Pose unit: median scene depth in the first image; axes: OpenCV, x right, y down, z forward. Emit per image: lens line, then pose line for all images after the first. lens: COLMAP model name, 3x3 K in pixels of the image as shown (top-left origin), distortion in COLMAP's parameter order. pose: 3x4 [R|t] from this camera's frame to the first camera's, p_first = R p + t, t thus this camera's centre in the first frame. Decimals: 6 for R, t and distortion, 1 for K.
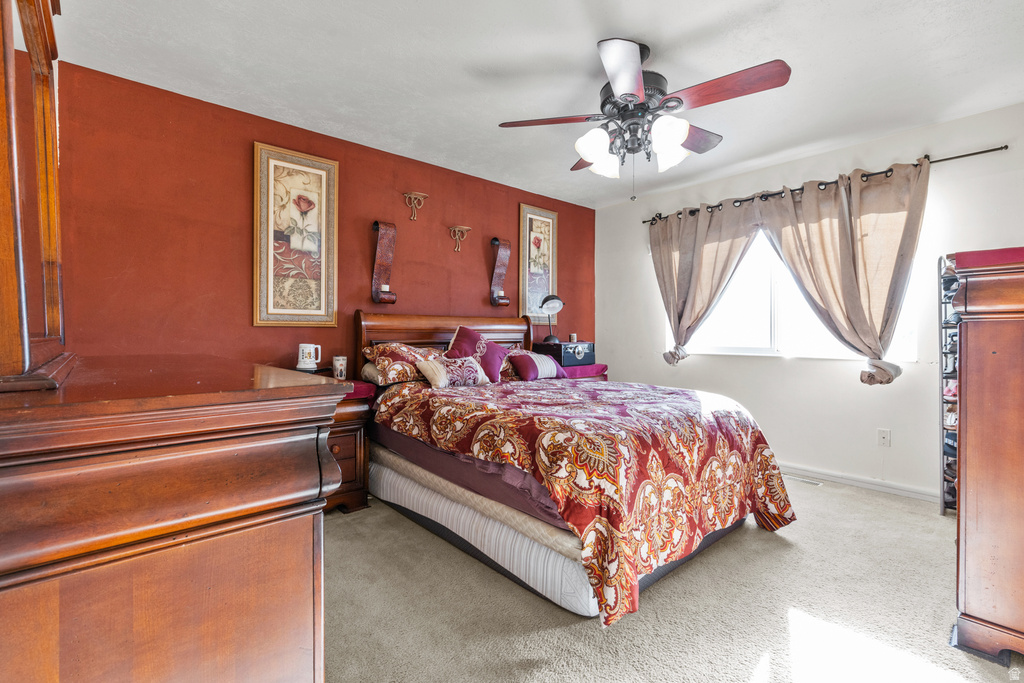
lens RADIAL K [[468.9, 0, 511.2], [0, 468.9, 339.3], [0, 0, 1]] dist [0.002445, 0.000075]
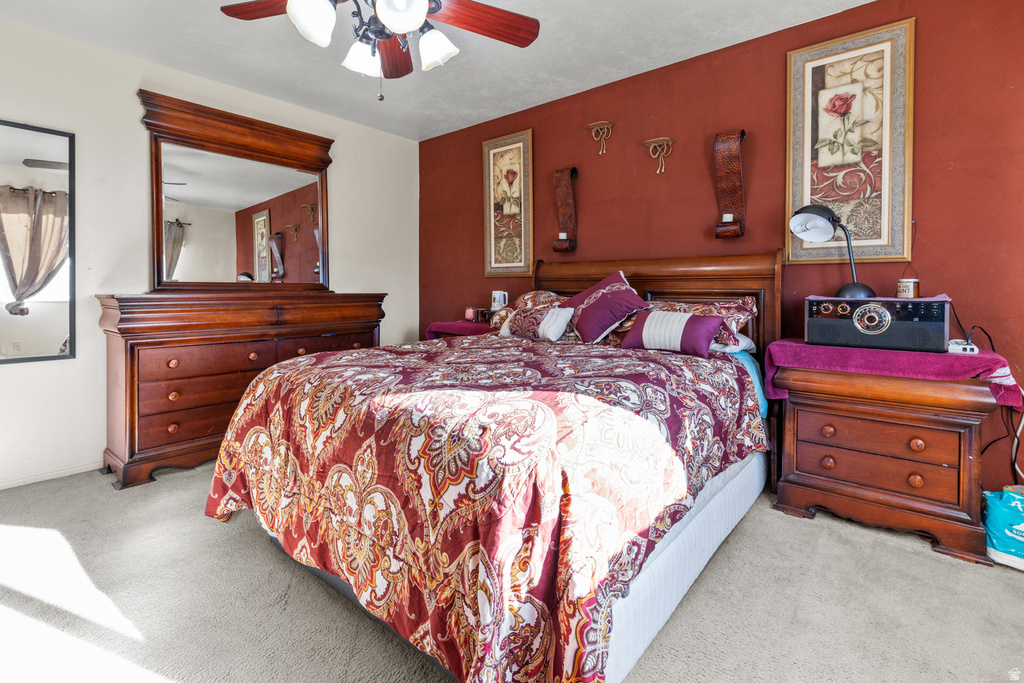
lens RADIAL K [[468.9, 0, 506.1], [0, 468.9, 296.0], [0, 0, 1]] dist [0.002445, 0.000075]
pose [[0.145481, 0.012467, -0.989283, 0.763180], [-0.016115, 0.999818, 0.010230, 0.009935], [0.989230, 0.014454, 0.145655, 0.816881]]
